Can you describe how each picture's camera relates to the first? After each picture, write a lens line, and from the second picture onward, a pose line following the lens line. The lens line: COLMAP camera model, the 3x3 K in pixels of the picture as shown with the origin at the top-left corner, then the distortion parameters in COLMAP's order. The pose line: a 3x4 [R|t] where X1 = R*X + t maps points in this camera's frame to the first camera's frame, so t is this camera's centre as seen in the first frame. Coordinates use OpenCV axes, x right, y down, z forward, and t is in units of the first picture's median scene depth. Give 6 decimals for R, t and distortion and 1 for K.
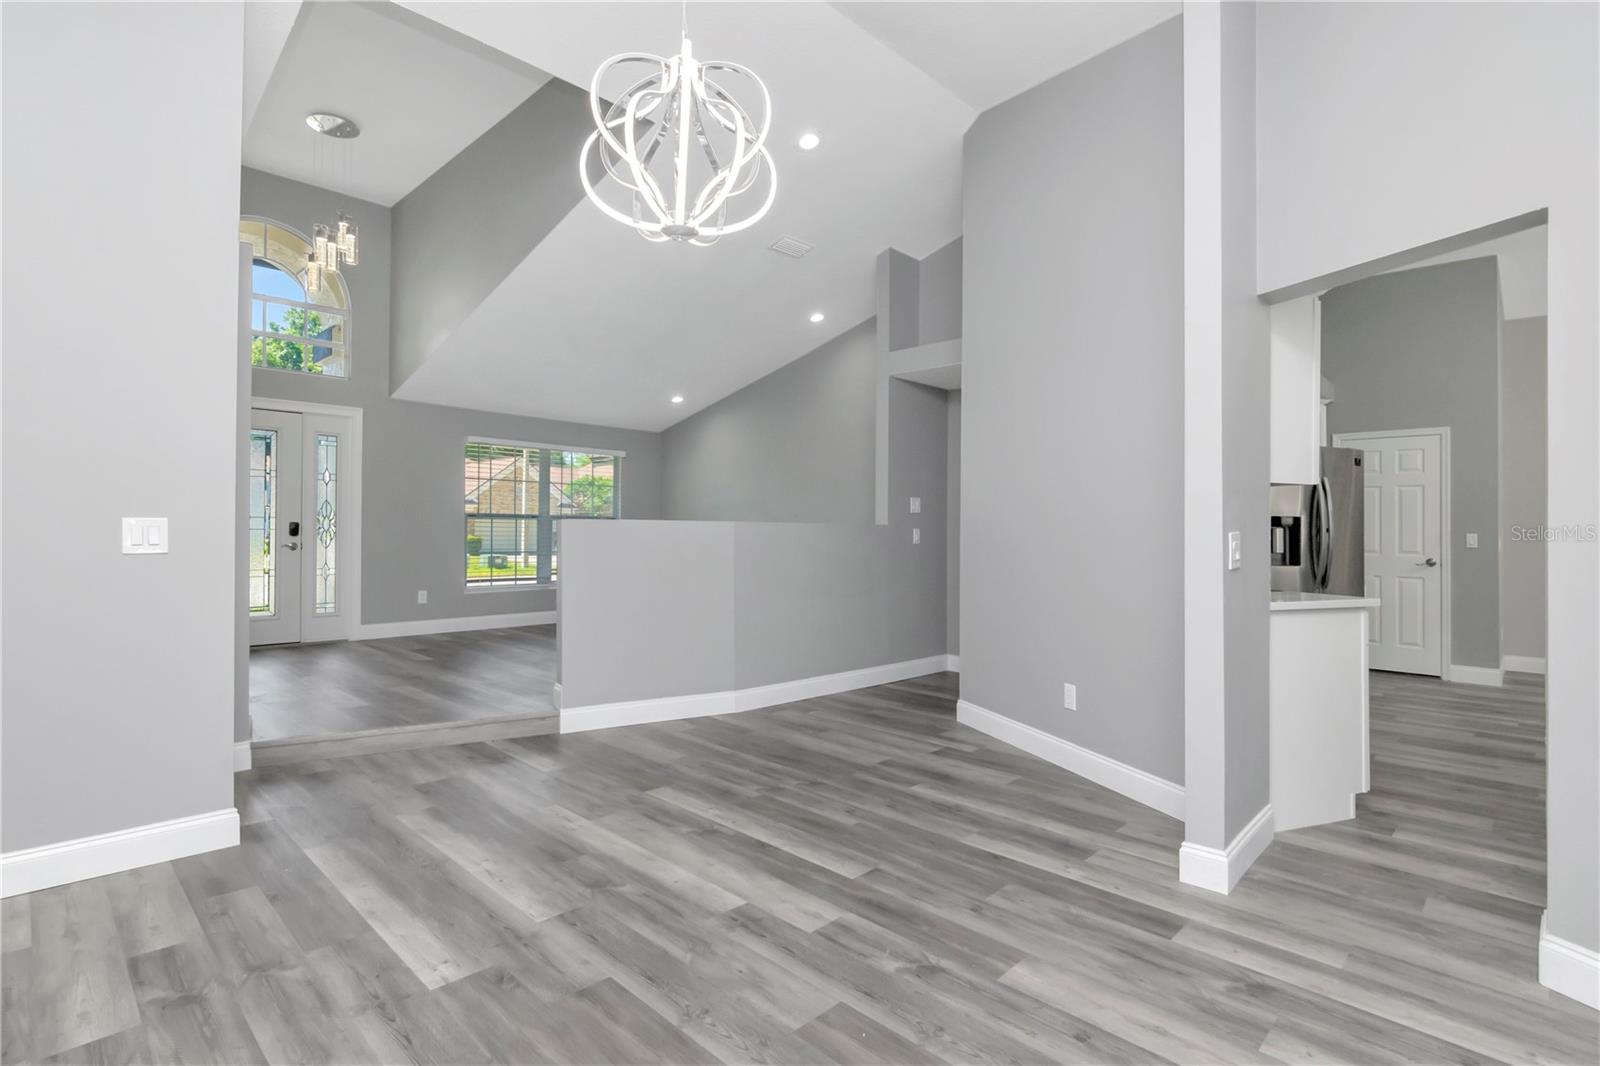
lens RADIAL K [[785.0, 0, 800.0], [0, 785.0, 533.0], [0, 0, 1]] dist [-0.002286, -0.006376]
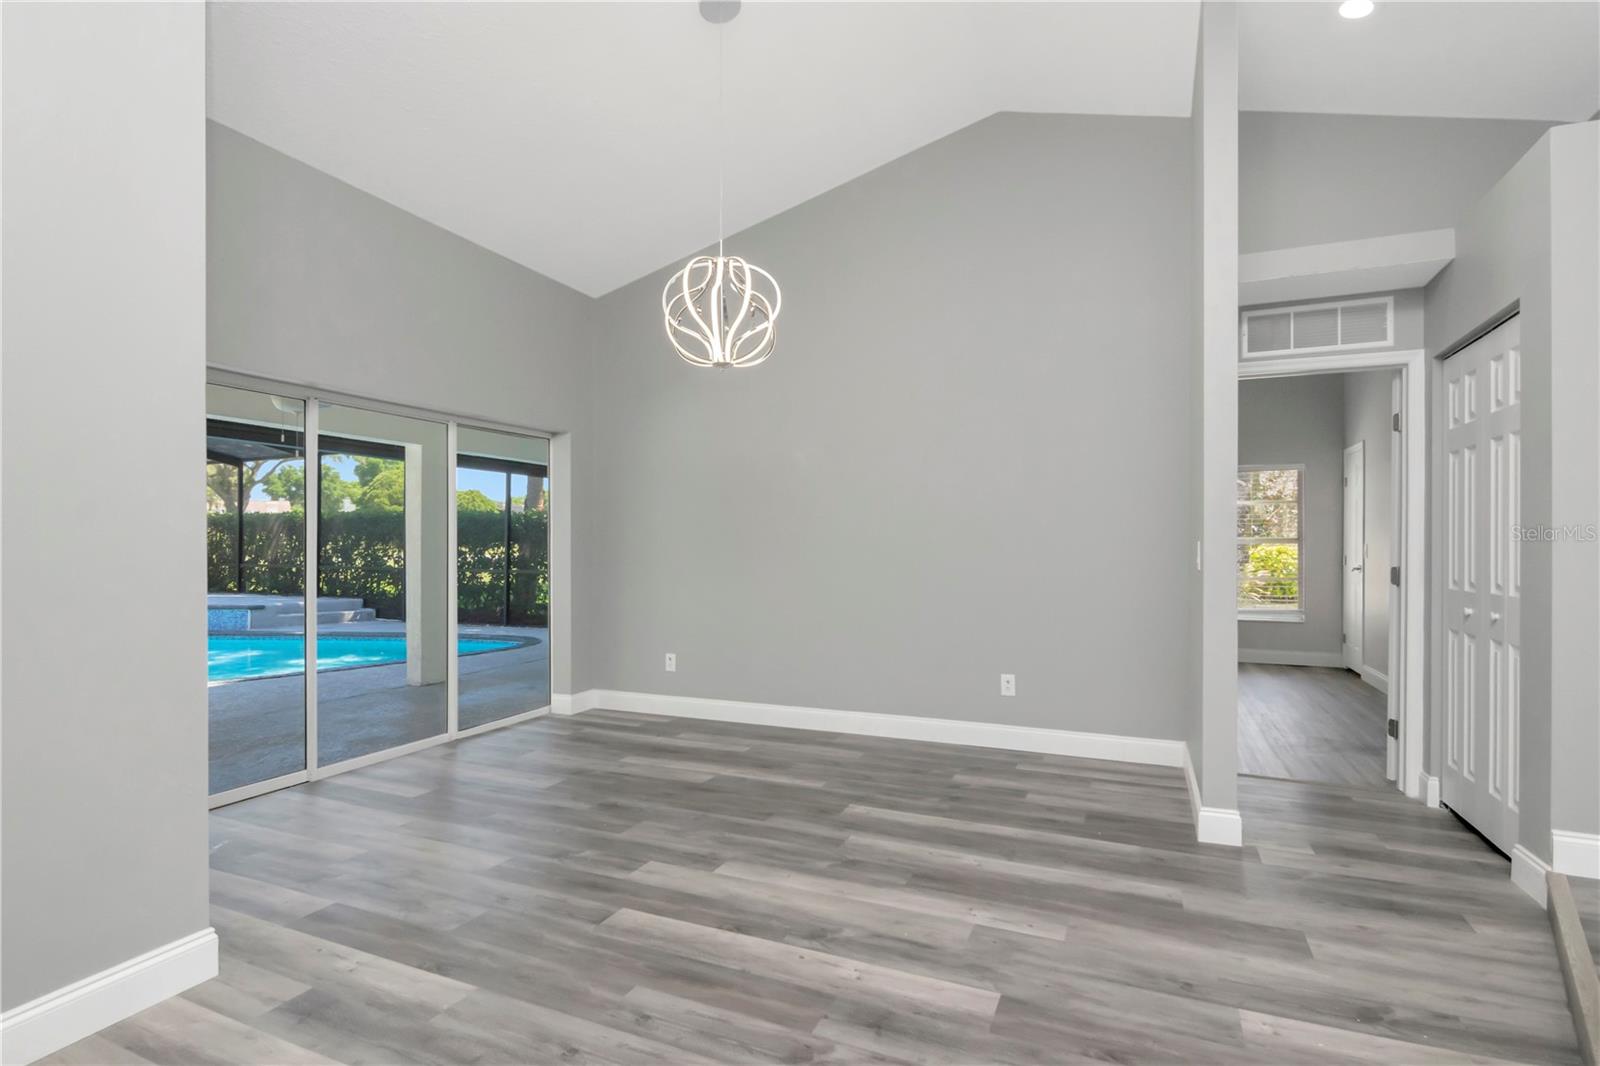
lens RADIAL K [[785.0, 0, 800.0], [0, 785.0, 533.0], [0, 0, 1]] dist [-0.002286, -0.006376]
pose [[-0.940500, -0.015573, -0.339436, 0.167859], [-0.009260, 0.999753, -0.020208, -0.003976], [0.339667, -0.015862, -0.940412, 1.690106]]
